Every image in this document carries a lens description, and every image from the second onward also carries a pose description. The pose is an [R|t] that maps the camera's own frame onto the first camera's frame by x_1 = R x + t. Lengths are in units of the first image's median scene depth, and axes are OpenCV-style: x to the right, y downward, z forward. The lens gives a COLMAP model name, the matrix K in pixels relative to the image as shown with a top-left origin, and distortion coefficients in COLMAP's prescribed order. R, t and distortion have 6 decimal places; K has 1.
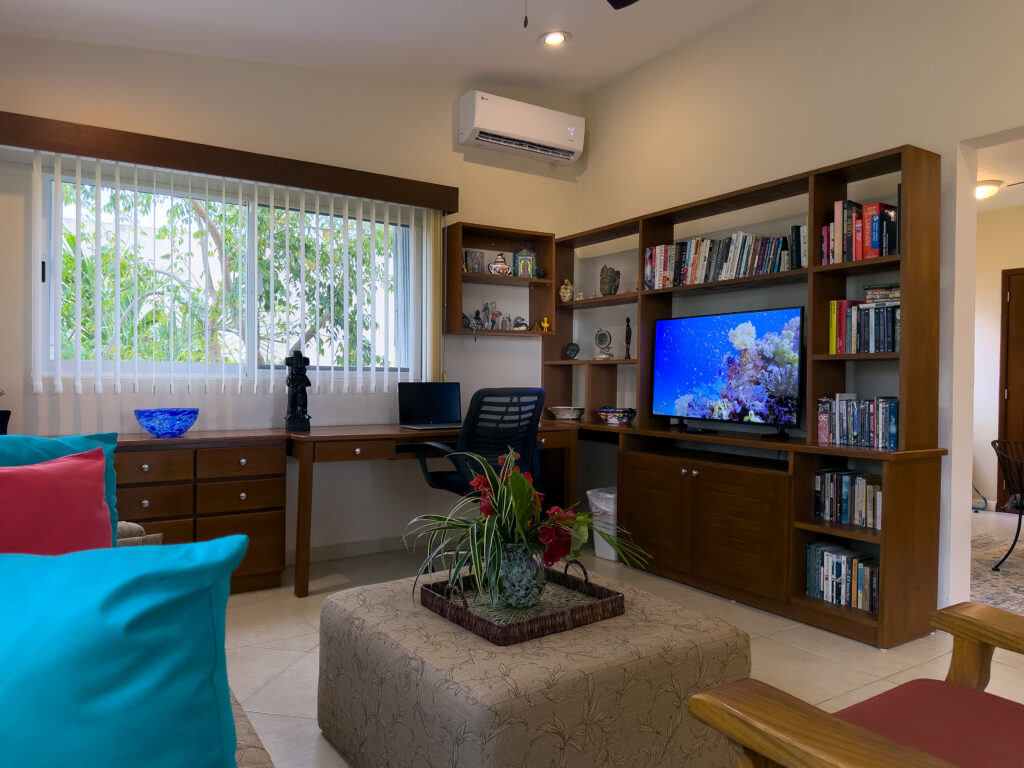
lens RADIAL K [[739.5, 0, 516.1], [0, 739.5, 390.8], [0, 0, 1]] dist [0.000489, -0.000144]
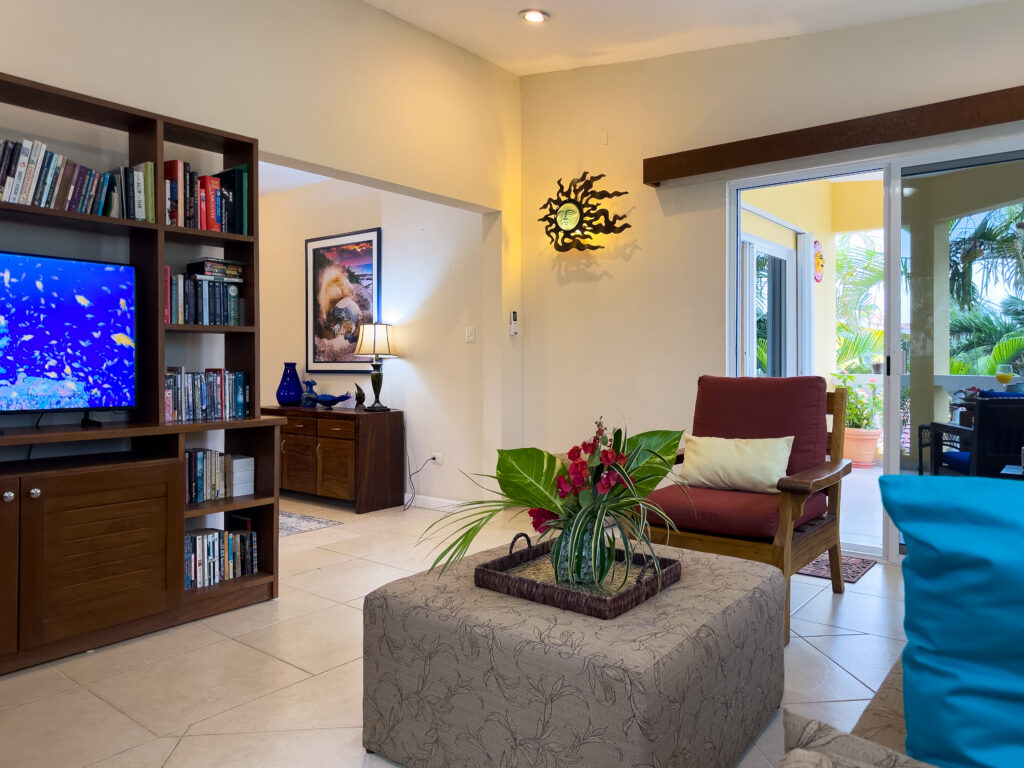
lens RADIAL K [[727.3, 0, 512.1], [0, 727.3, 371.3], [0, 0, 1]] dist [0.002228, -0.000273]
pose [[-0.316561, -0.017164, 0.948417, -0.572108], [0.016170, 0.999593, 0.023488, -0.005374], [-0.948434, 0.022771, -0.316155, 0.903389]]
